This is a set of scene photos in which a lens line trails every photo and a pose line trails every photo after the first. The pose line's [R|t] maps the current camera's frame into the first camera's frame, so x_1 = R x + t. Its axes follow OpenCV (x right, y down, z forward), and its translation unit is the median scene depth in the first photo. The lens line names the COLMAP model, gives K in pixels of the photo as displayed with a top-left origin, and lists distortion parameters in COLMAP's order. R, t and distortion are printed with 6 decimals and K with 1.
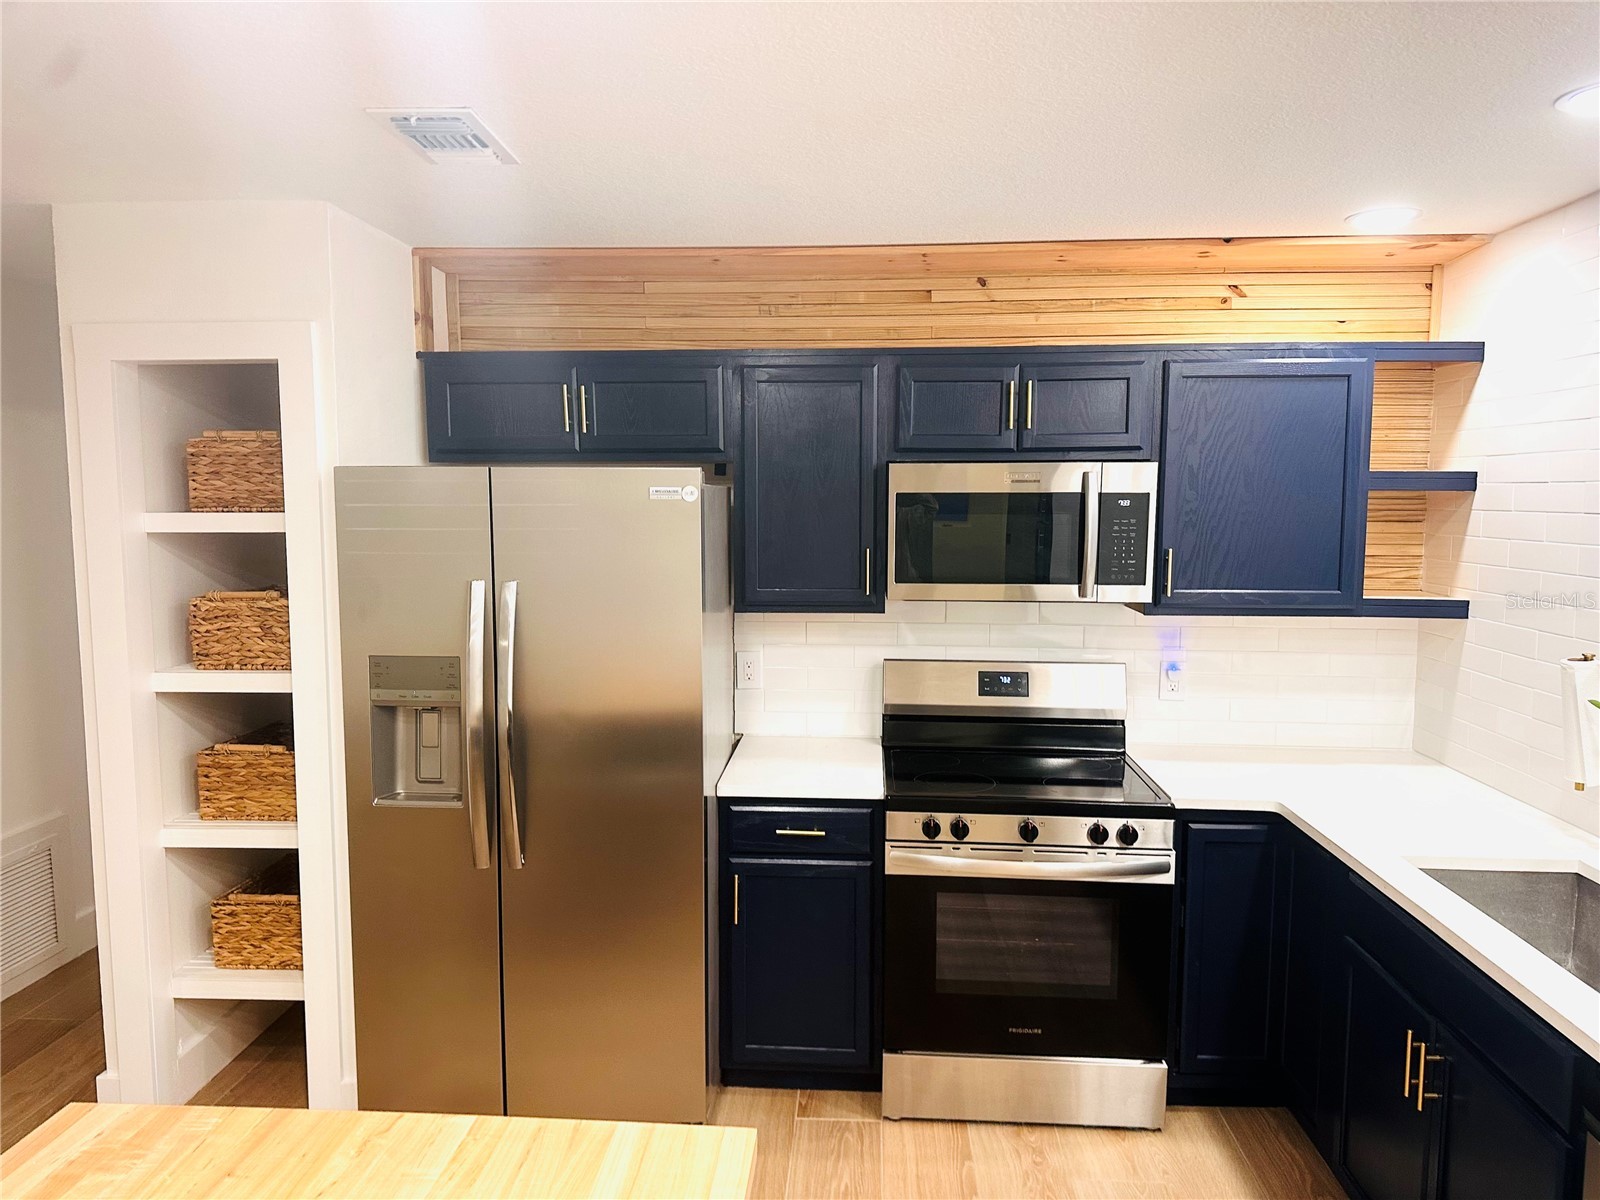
lens RADIAL K [[1122.8, 0, 801.3], [0, 1122.8, 598.8], [0, 0, 1]] dist [0.039385, -0.005088]
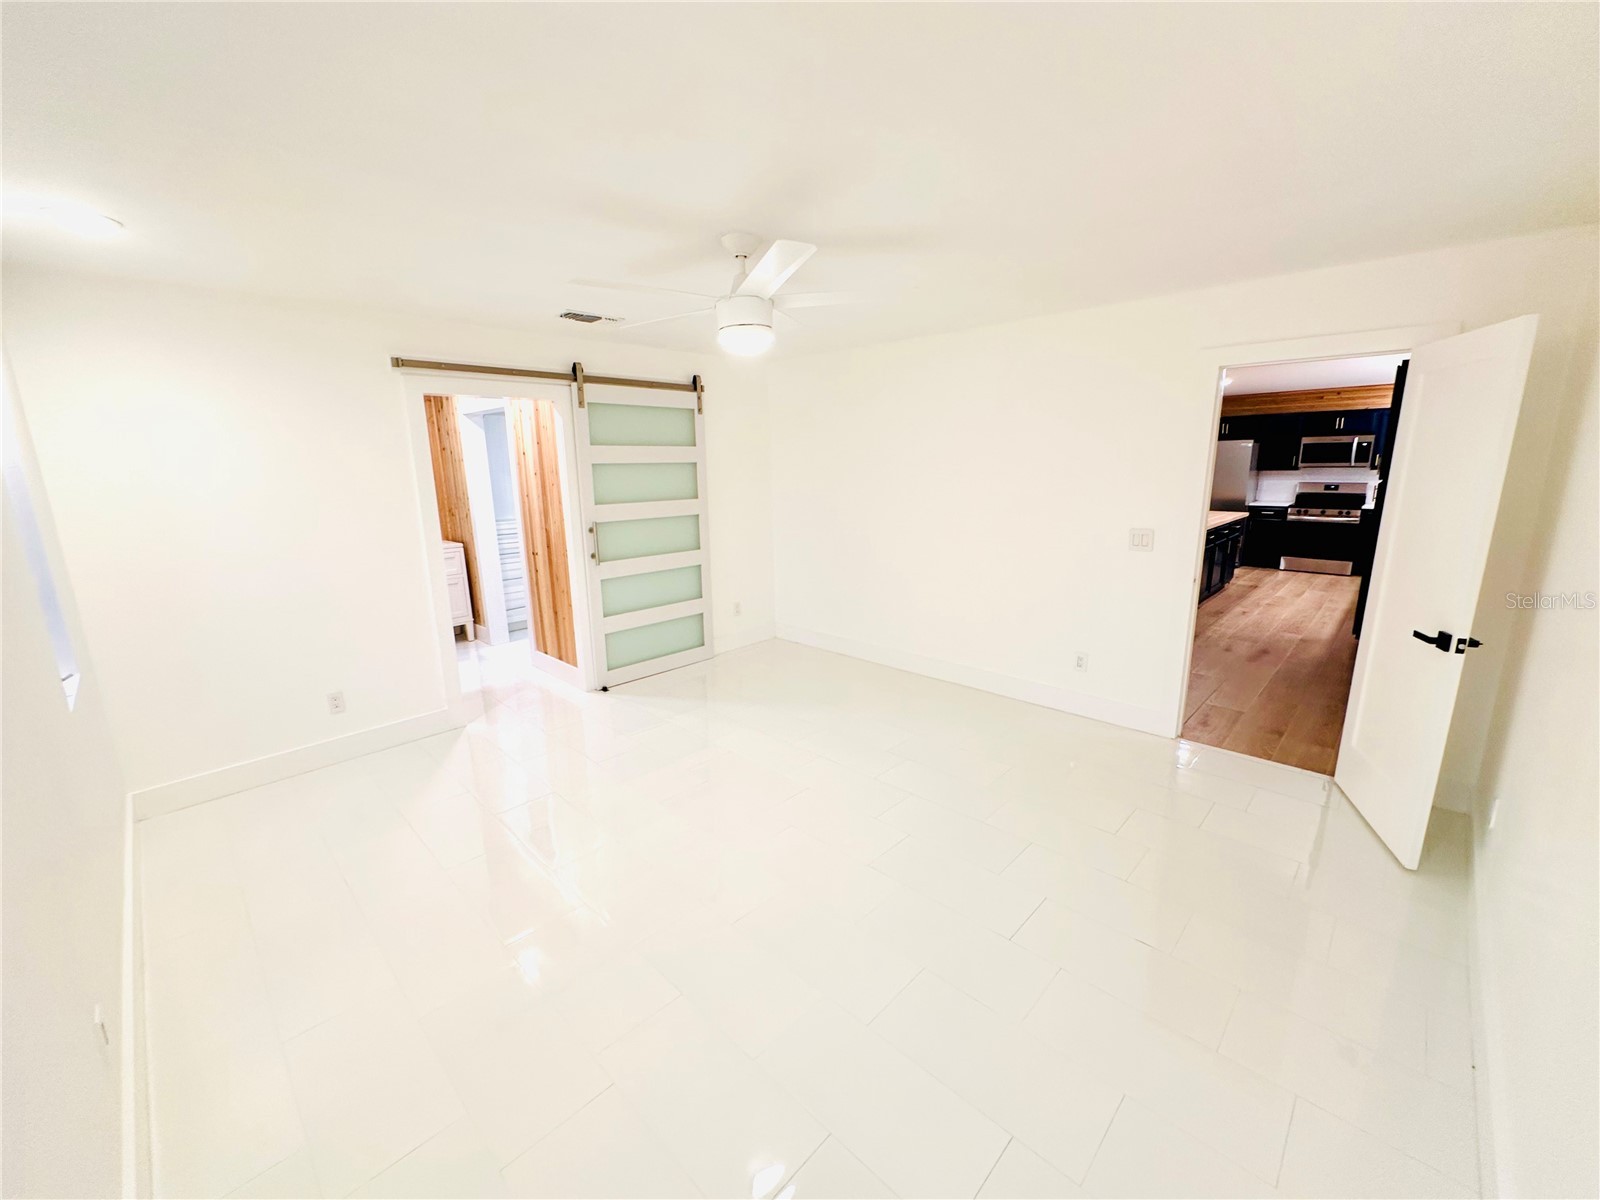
lens RADIAL K [[638.8, 0, 796.6], [0, 638.8, 592.3], [0, 0, 1]] dist [-0.000042, -0.000198]
pose [[0.767973, 0.118565, -0.629413, 0.211382], [-0.038533, 0.989489, 0.139378, 0.231122], [0.639323, -0.082785, 0.764469, -2.457063]]
